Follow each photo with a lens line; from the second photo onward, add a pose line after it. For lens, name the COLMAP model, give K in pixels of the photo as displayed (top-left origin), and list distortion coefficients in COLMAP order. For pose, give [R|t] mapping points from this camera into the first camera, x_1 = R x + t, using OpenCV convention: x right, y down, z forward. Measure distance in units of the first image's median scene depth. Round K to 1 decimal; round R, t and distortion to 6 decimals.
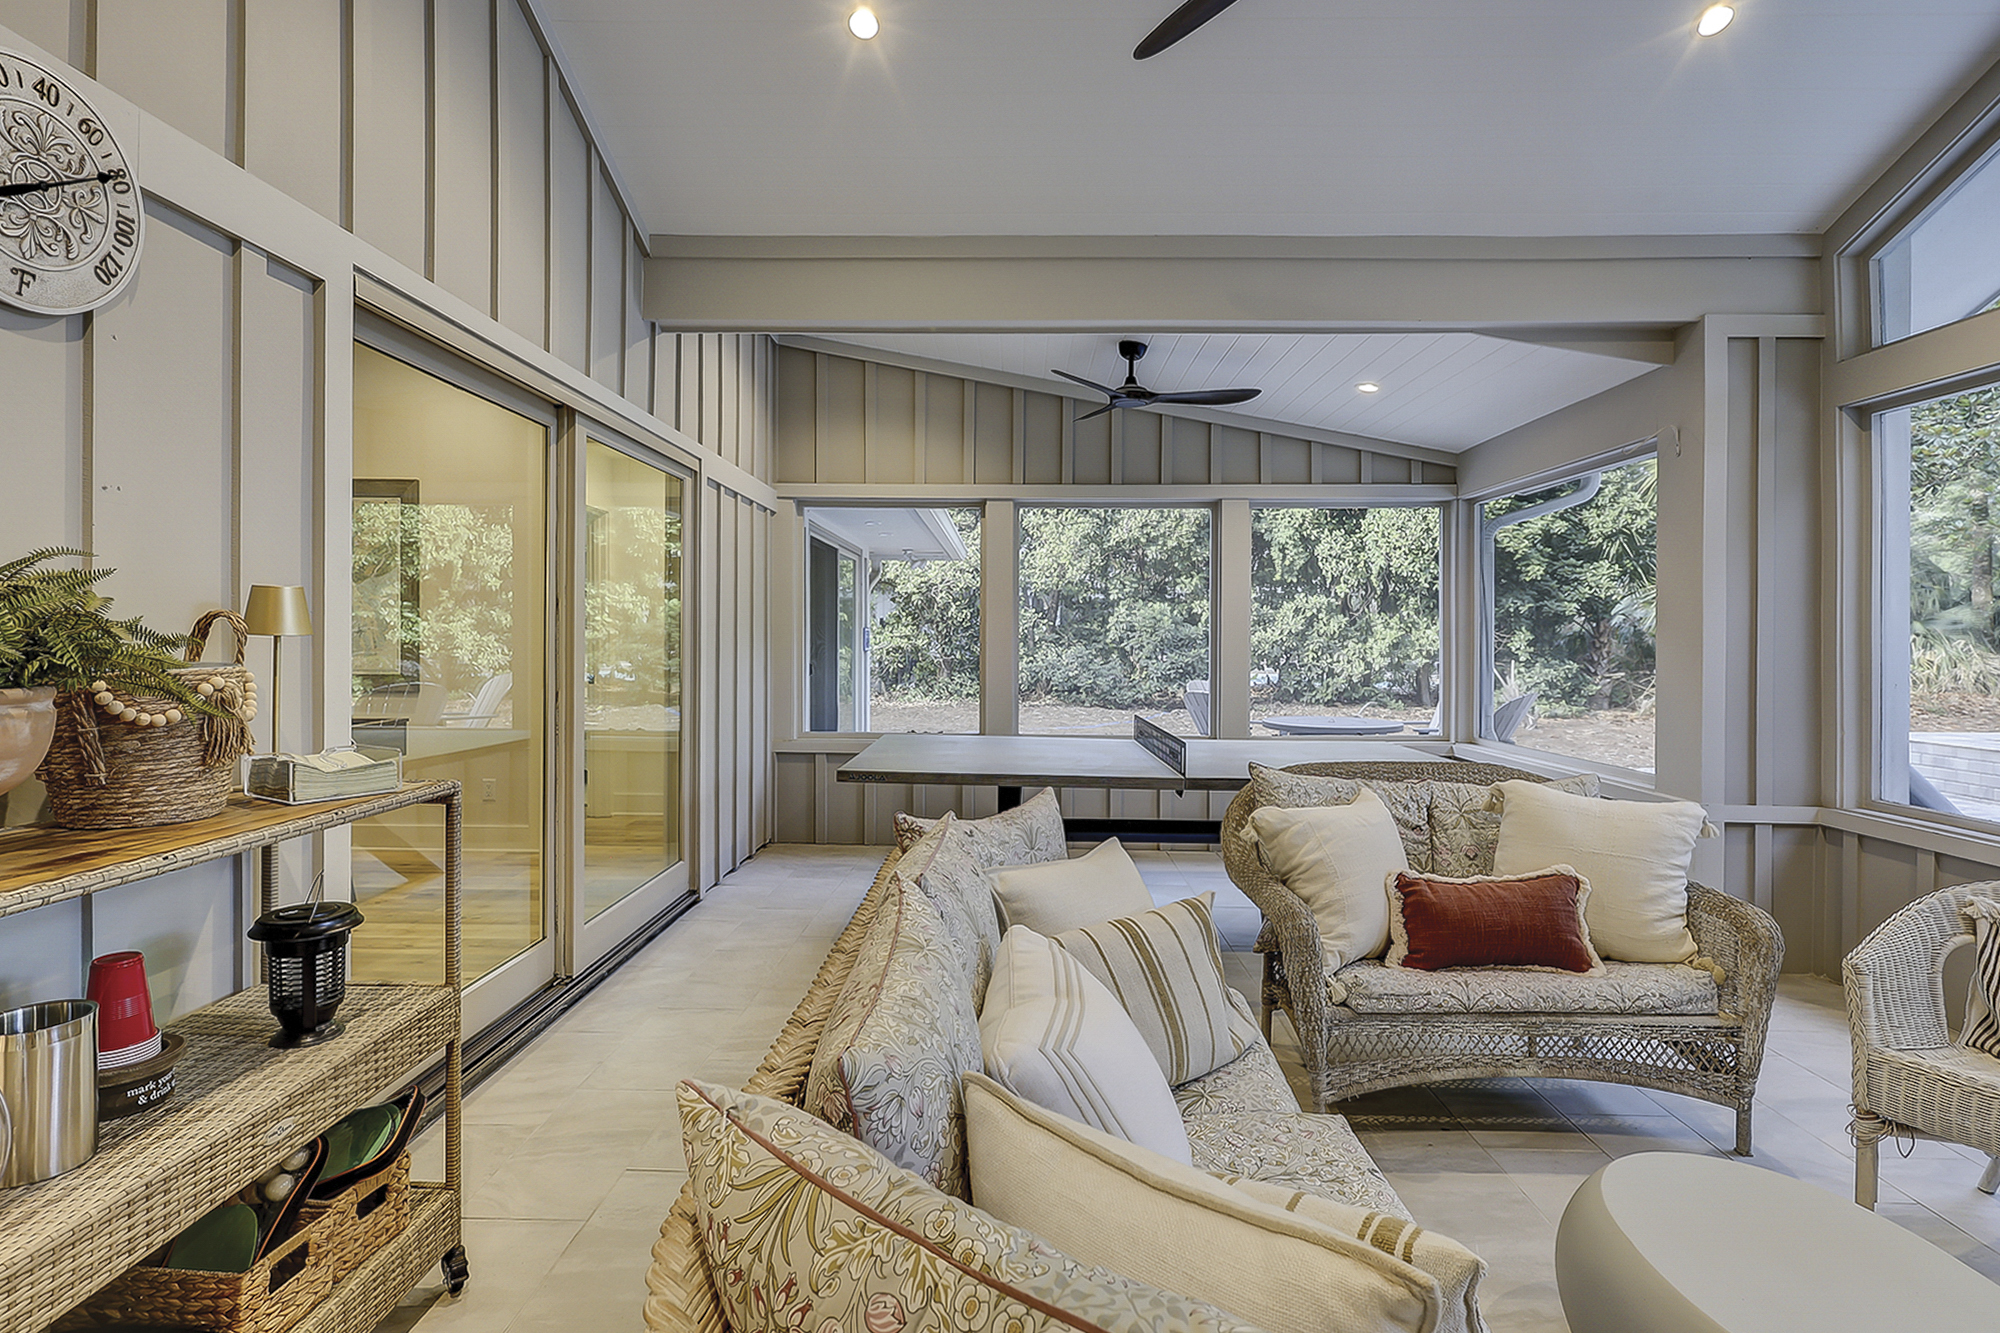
lens RADIAL K [[969.8, 0, 1001.0], [0, 969.8, 645.9], [0, 0, 1]] dist [0.005123, 0.000727]
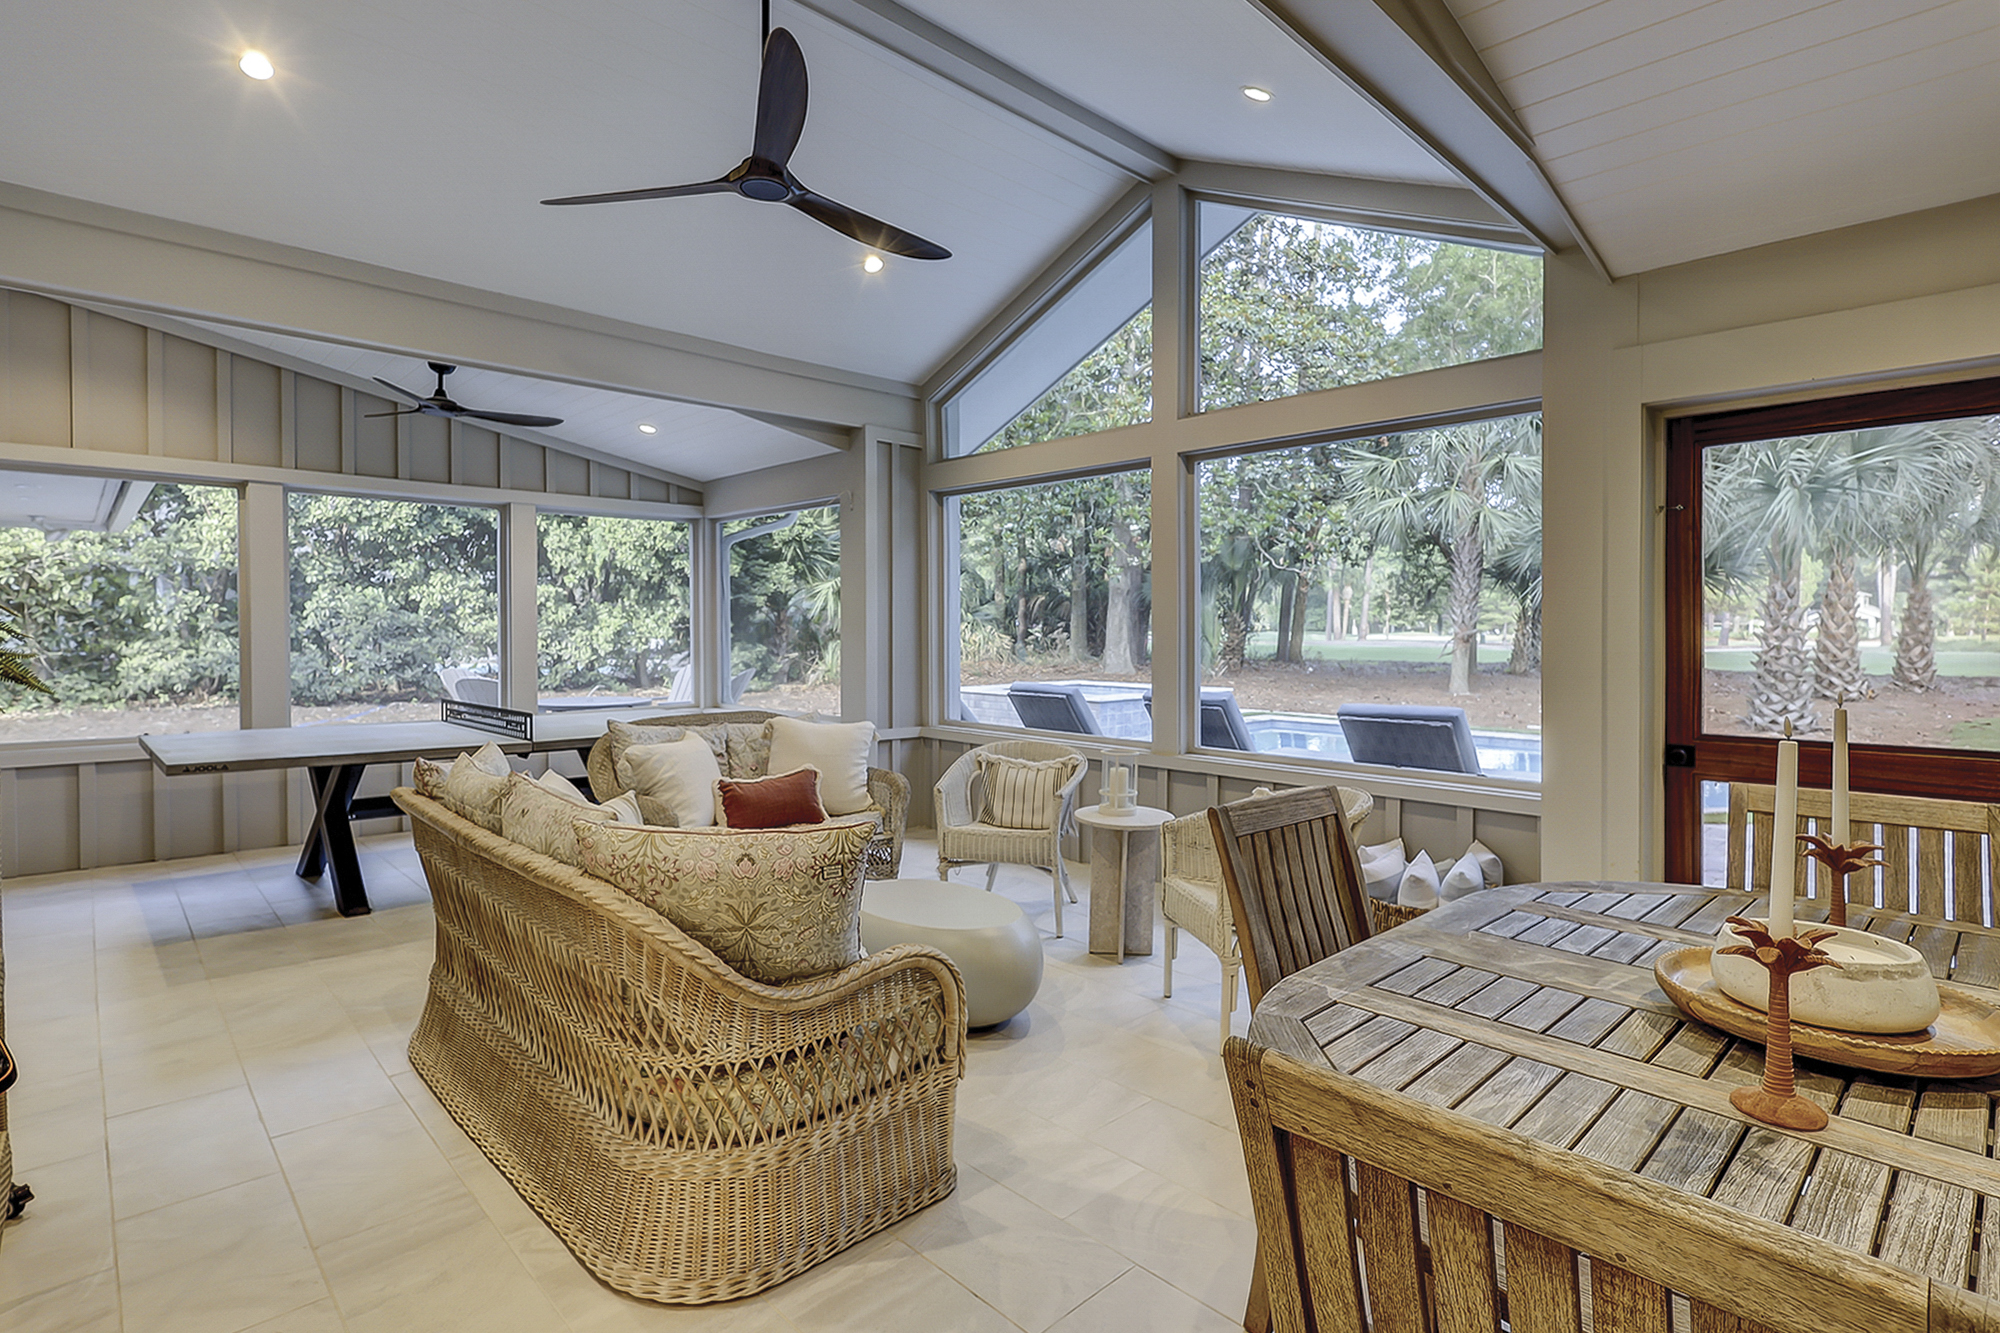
lens RADIAL K [[993.8, 0, 991.5], [0, 993.8, 645.2], [0, 0, 1]] dist [-0.000671, 0.000049]
pose [[0.714400, -0.015706, 0.699561, -0.082042], [0.006905, 0.999858, 0.015396, -0.000653], [-0.699703, -0.006168, 0.714407, -0.093002]]
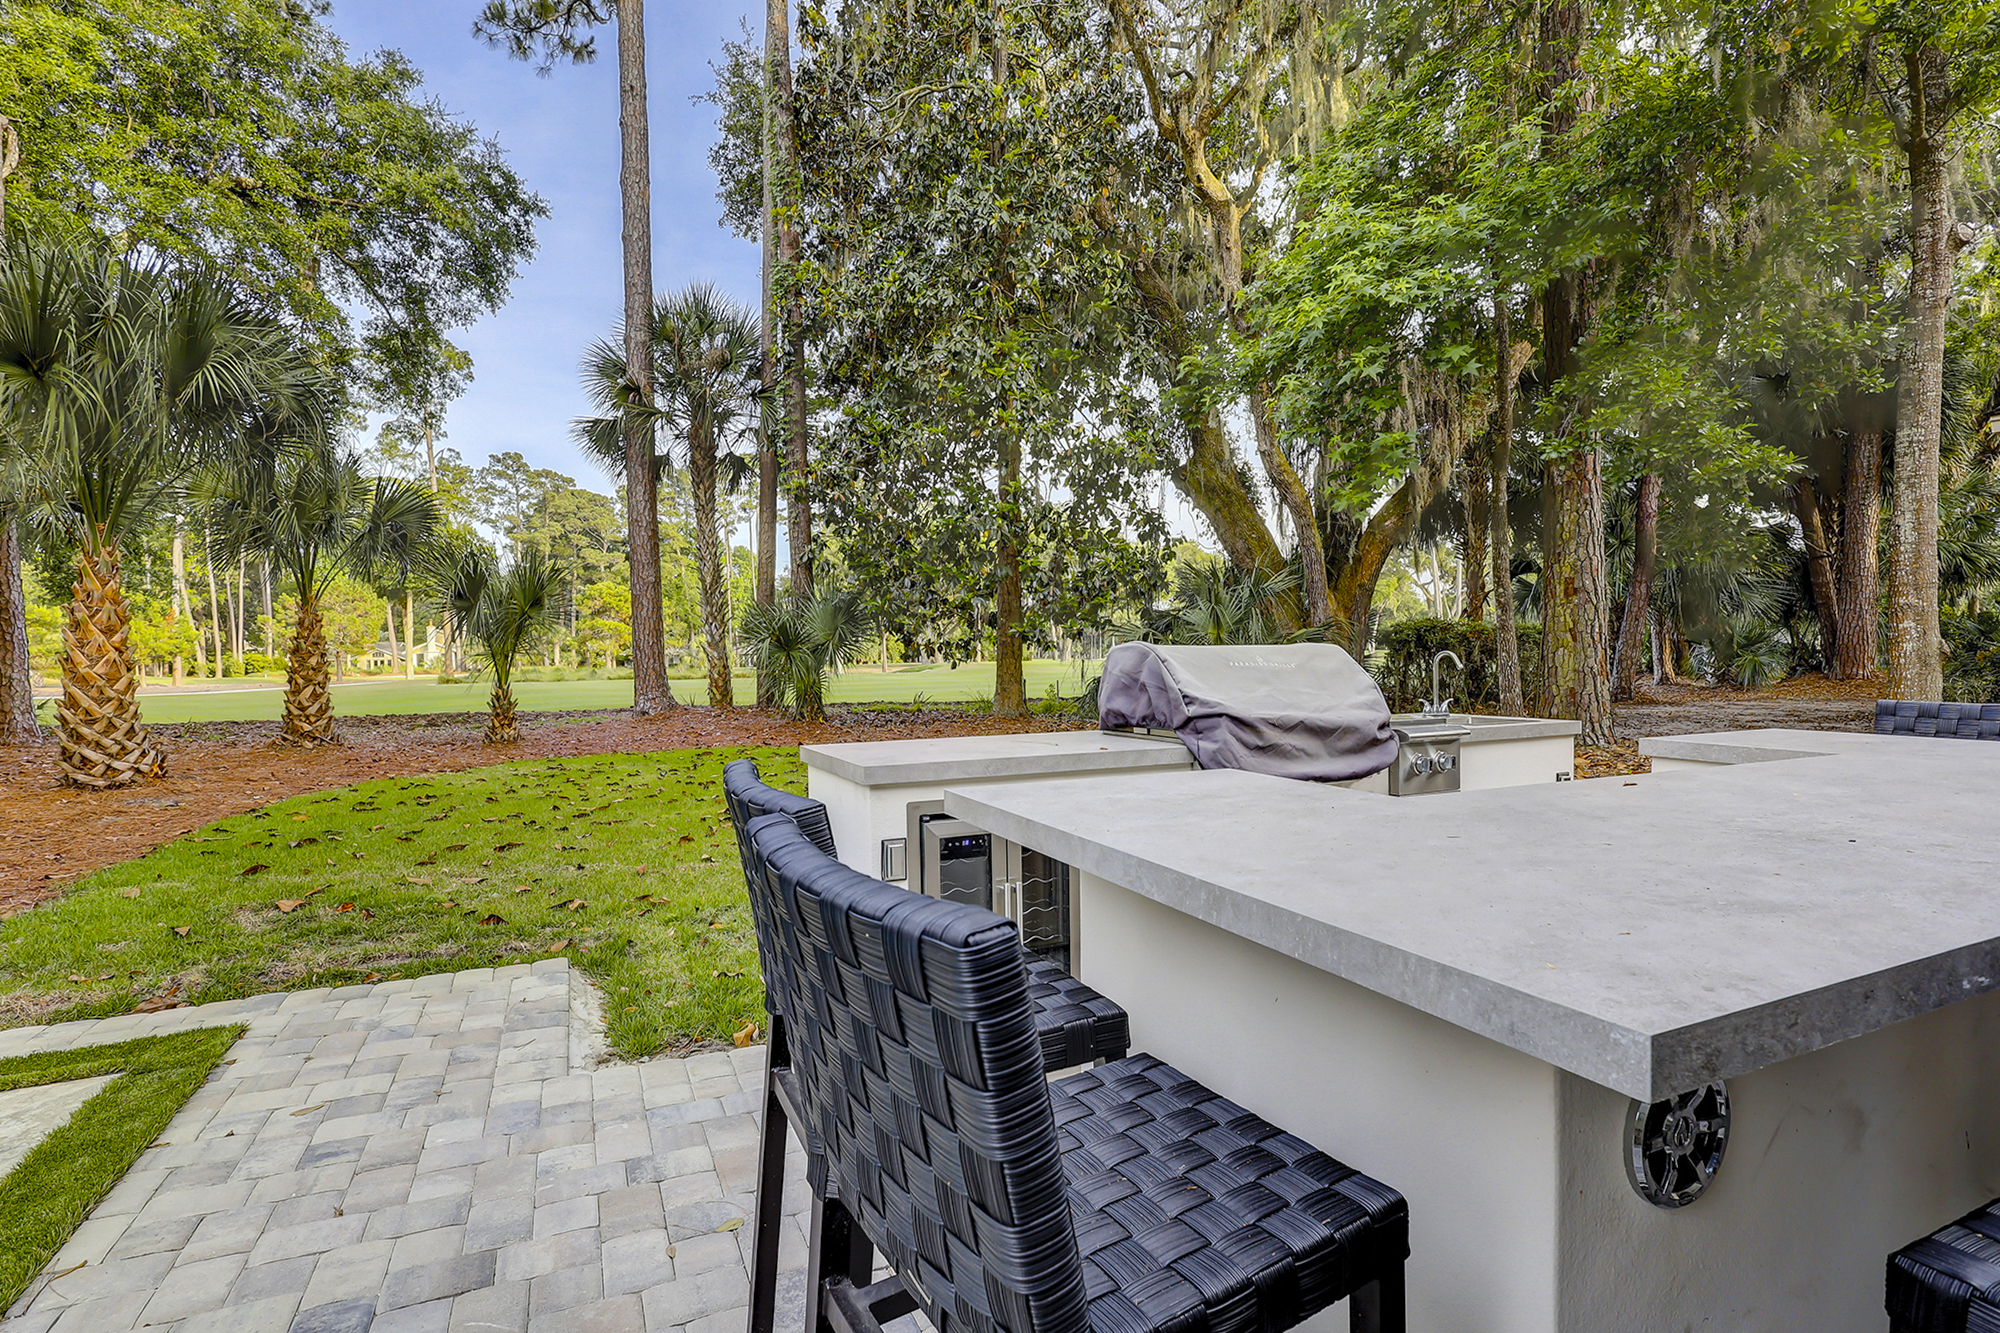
lens RADIAL K [[969.8, 0, 1001.0], [0, 969.8, 645.9], [0, 0, 1]] dist [0.005123, 0.000727]
pose [[-0.439013, 0.010782, 0.898416, 0.702231], [0.017093, 0.999847, -0.003647, 0.005097], [-0.898318, 0.013756, -0.439131, -0.248066]]
